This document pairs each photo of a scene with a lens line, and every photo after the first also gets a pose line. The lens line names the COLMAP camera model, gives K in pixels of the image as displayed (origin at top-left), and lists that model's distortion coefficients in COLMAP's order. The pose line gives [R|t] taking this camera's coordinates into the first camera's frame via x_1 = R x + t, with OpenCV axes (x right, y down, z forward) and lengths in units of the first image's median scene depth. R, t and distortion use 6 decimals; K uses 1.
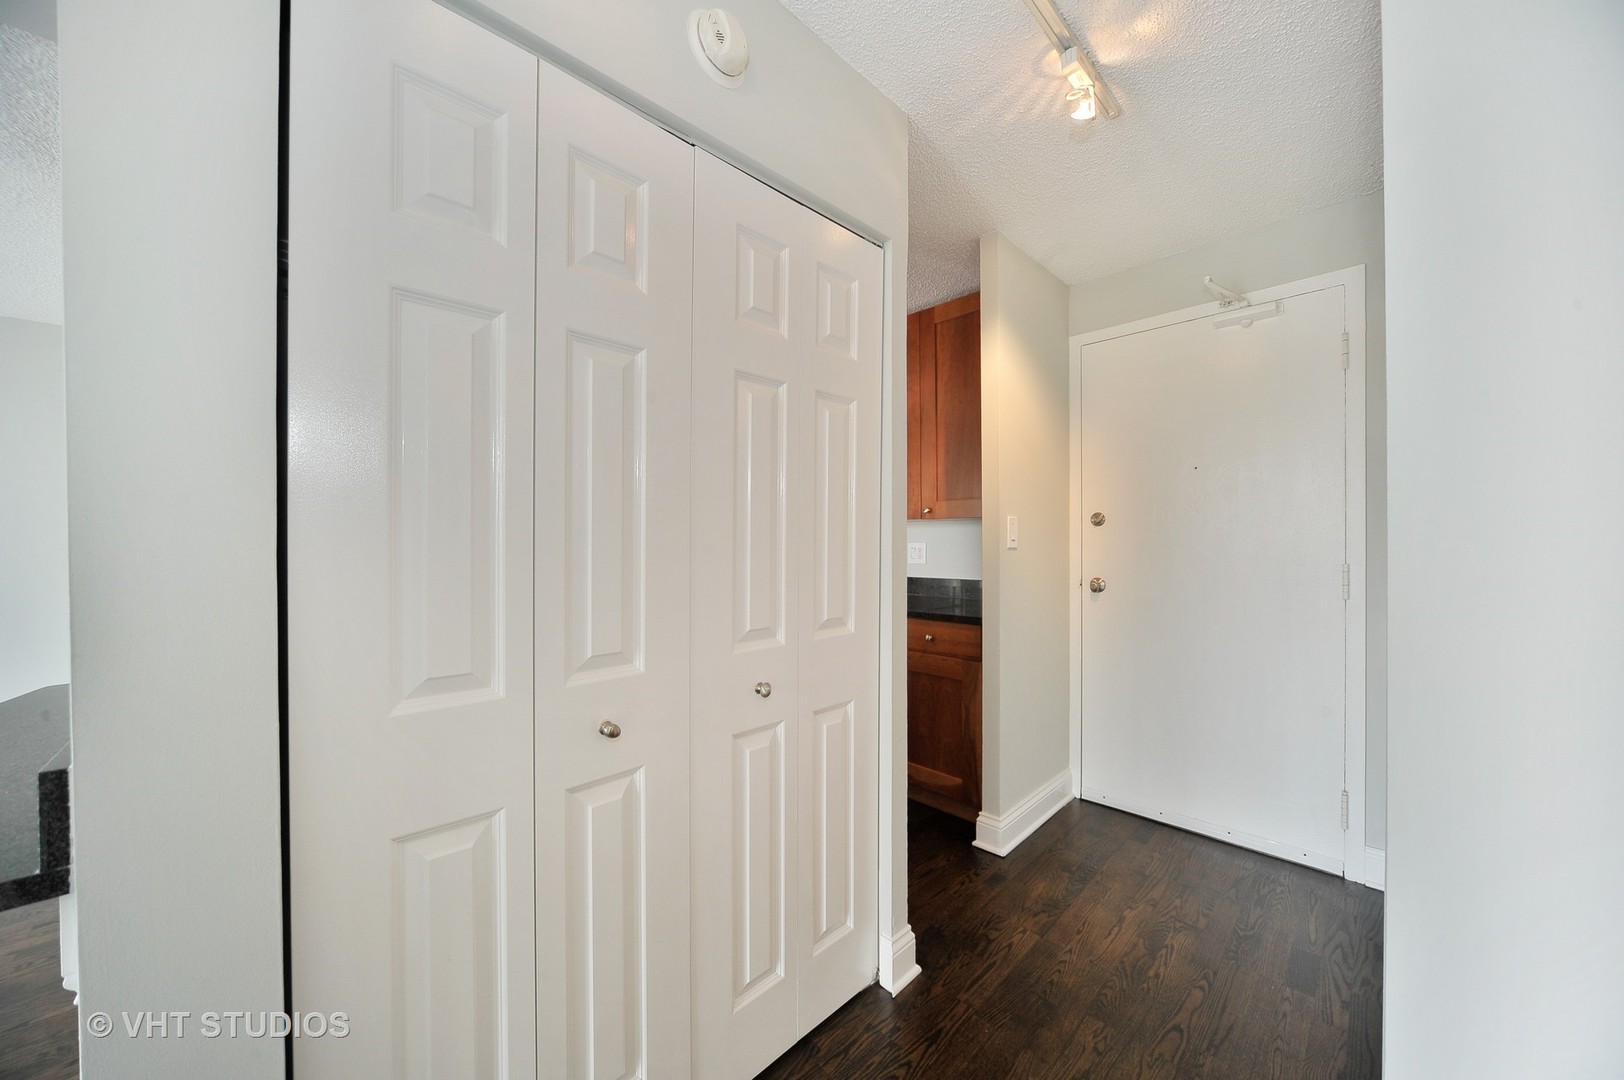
lens RADIAL K [[574.7, 0, 813.5], [0, 574.7, 541.2], [0, 0, 1]] dist [-0.003448, 0.000576]
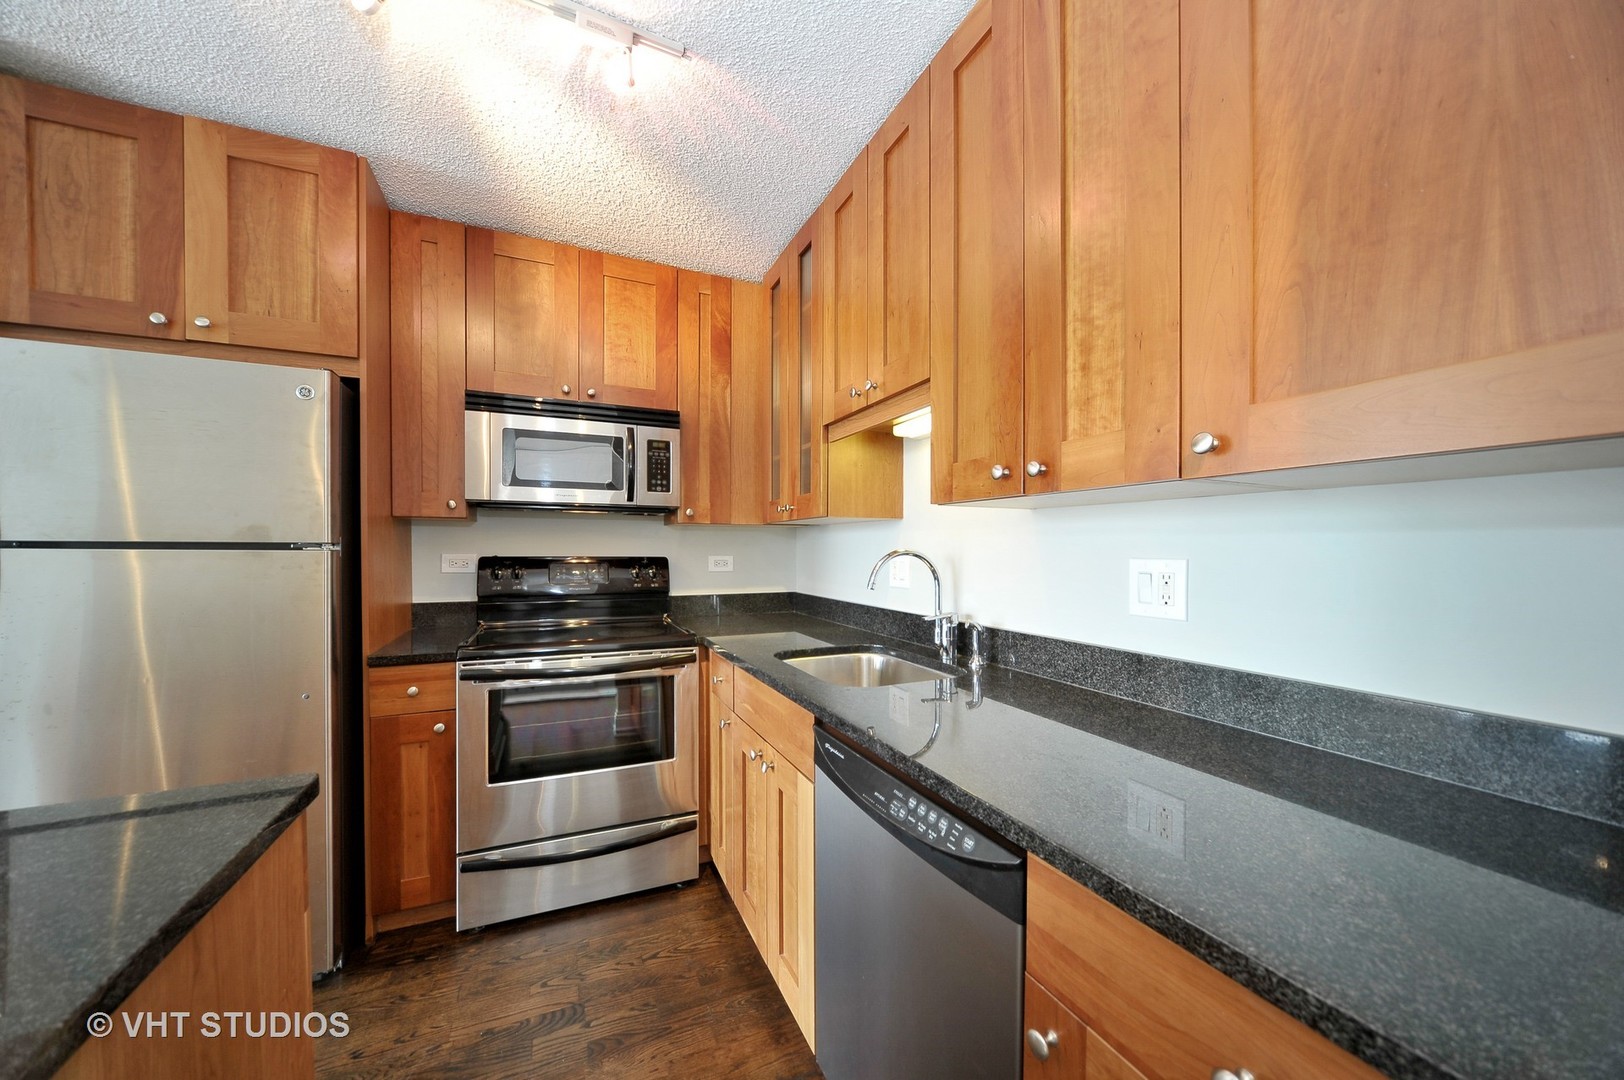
lens RADIAL K [[574.7, 0, 815.8], [0, 574.7, 555.0], [0, 0, 1]] dist [-0.003448, 0.000576]
pose [[0.942823, 0.006303, -0.333236, 0.112886], [-0.005469, 0.999979, 0.003439, -0.000245], [0.333250, -0.001420, 0.942837, 0.676097]]
